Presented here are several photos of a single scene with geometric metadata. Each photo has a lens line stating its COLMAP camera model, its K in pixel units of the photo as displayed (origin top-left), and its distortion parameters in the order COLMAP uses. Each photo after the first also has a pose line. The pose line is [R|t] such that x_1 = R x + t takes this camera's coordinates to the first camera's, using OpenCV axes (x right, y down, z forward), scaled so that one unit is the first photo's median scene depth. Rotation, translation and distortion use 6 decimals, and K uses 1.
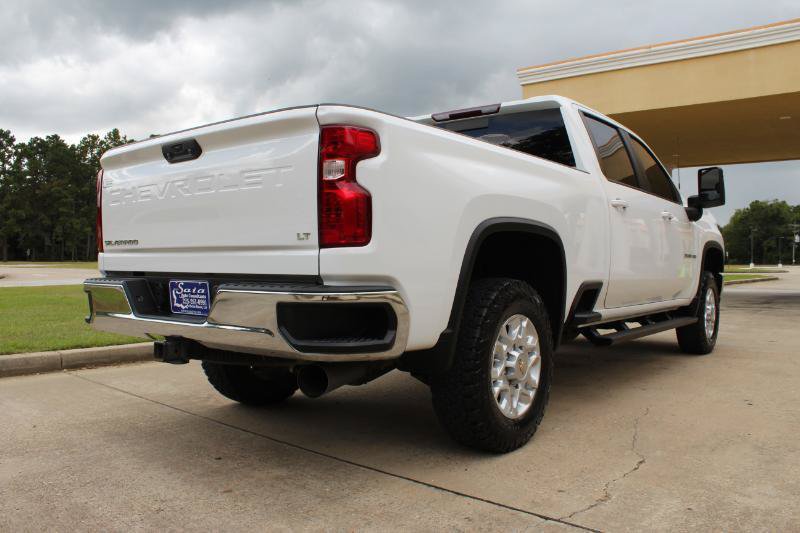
lens RADIAL K [[665.8, 0, 394.4], [0, 665.8, 269.7], [0, 0, 1]] dist [-0.174693, 0.155021]
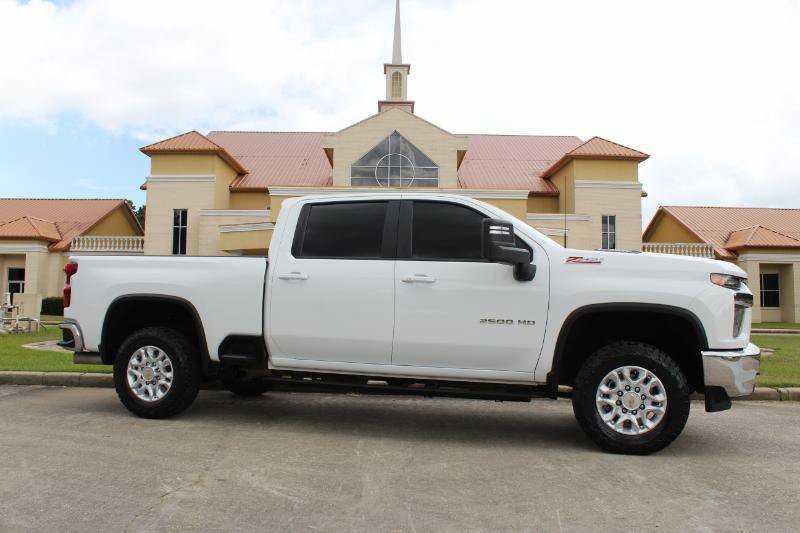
lens RADIAL K [[665.8, 0, 396.1], [0, 665.8, 260.6], [0, 0, 1]] dist [-0.174693, 0.155021]
pose [[0.382686, -0.062421, -0.921768, 2.283348], [-0.034706, 0.996039, -0.081859, -0.045045], [0.923227, 0.063317, 0.379004, 0.975101]]
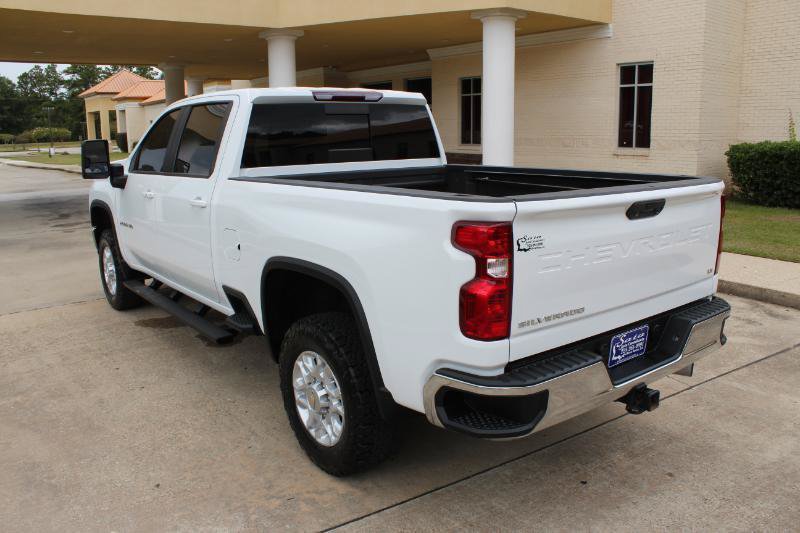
lens RADIAL K [[665.8, 0, 399.1], [0, 665.8, 266.8], [0, 0, 1]] dist [-0.174693, 0.155021]
pose [[0.232687, -0.202854, 0.951161, -1.307389], [0.023704, 0.978898, 0.202971, -0.288920], [-0.972263, -0.024682, 0.232585, 1.071543]]
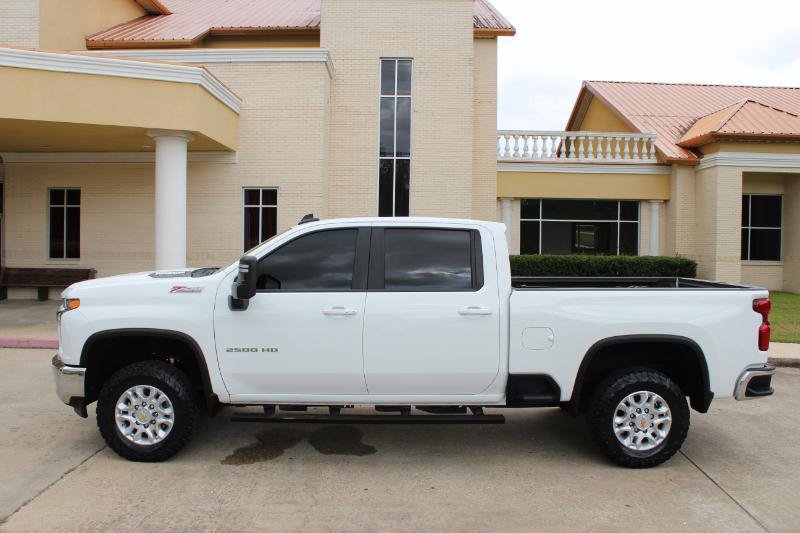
lens RADIAL K [[665.8, 0, 395.6], [0, 665.8, 271.5], [0, 0, 1]] dist [-0.174693, 0.155021]
pose [[-0.630885, -0.045668, 0.774531, -1.243248], [-0.003981, 0.998444, 0.055628, -0.348429], [-0.775866, 0.032011, -0.630085, 3.083131]]
